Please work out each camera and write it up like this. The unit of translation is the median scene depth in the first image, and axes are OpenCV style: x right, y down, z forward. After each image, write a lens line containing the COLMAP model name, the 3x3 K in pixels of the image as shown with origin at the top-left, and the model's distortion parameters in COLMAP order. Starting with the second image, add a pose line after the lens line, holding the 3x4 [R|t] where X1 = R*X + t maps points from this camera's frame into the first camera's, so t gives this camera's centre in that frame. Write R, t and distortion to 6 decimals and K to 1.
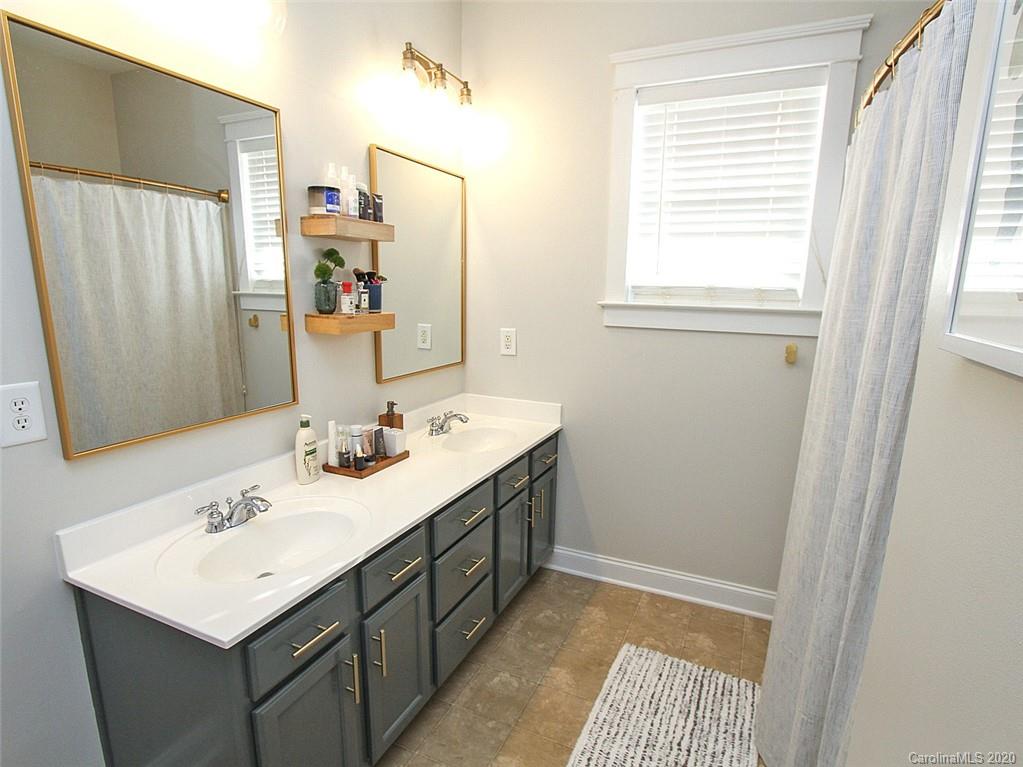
lens RADIAL K [[551.6, 0, 514.2], [0, 551.6, 383.6], [0, 0, 1]] dist [-0.026323, 0.006131]
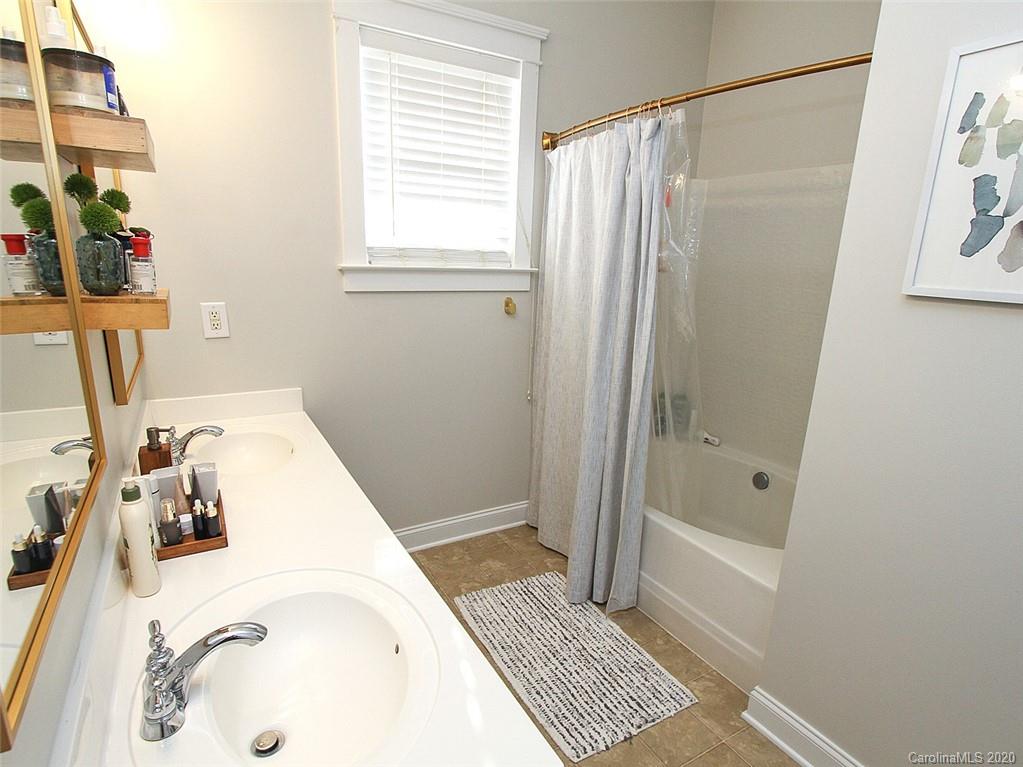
lens RADIAL K [[551.6, 0, 511.5], [0, 551.6, 387.4], [0, 0, 1]] dist [-0.026323, 0.006131]
pose [[0.574628, -0.189451, 0.796185, -0.483979], [0.122096, 0.981796, 0.145496, -0.055851], [-0.809256, 0.013605, 0.587299, 0.294172]]
